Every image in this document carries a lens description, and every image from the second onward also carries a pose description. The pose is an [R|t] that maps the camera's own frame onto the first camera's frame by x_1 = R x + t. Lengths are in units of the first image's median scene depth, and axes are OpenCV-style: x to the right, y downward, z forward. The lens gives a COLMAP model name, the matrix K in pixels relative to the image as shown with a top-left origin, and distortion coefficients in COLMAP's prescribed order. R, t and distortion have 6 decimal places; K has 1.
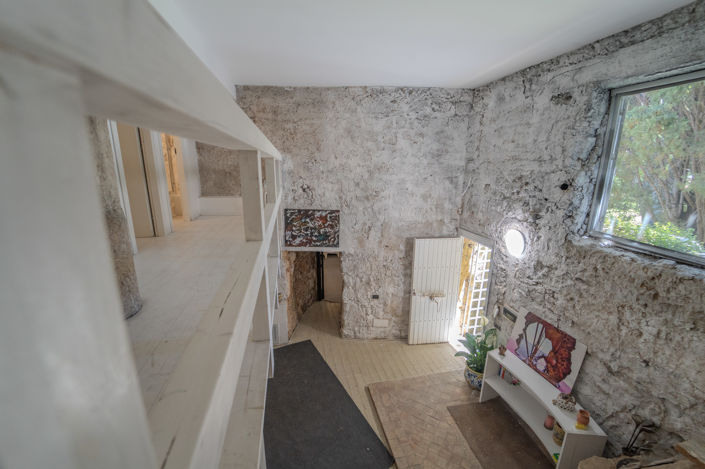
lens RADIAL K [[293.2, 0, 348.9], [0, 293.2, 237.7], [0, 0, 1]] dist [-0.016673, 0.000265]
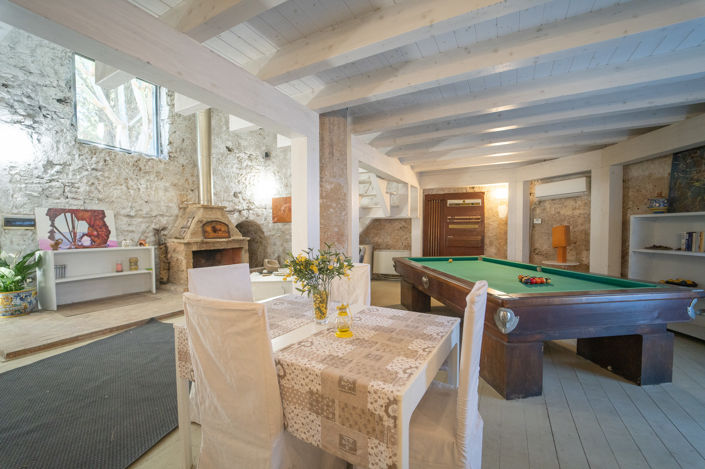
lens RADIAL K [[293.2, 0, 348.9], [0, 293.2, 237.7], [0, 0, 1]] dist [-0.016673, 0.000265]
pose [[-0.748203, -0.019044, 0.663197, -1.024374], [0.155617, 0.966666, 0.203322, 0.333033], [-0.644962, 0.255330, -0.720299, 1.133377]]
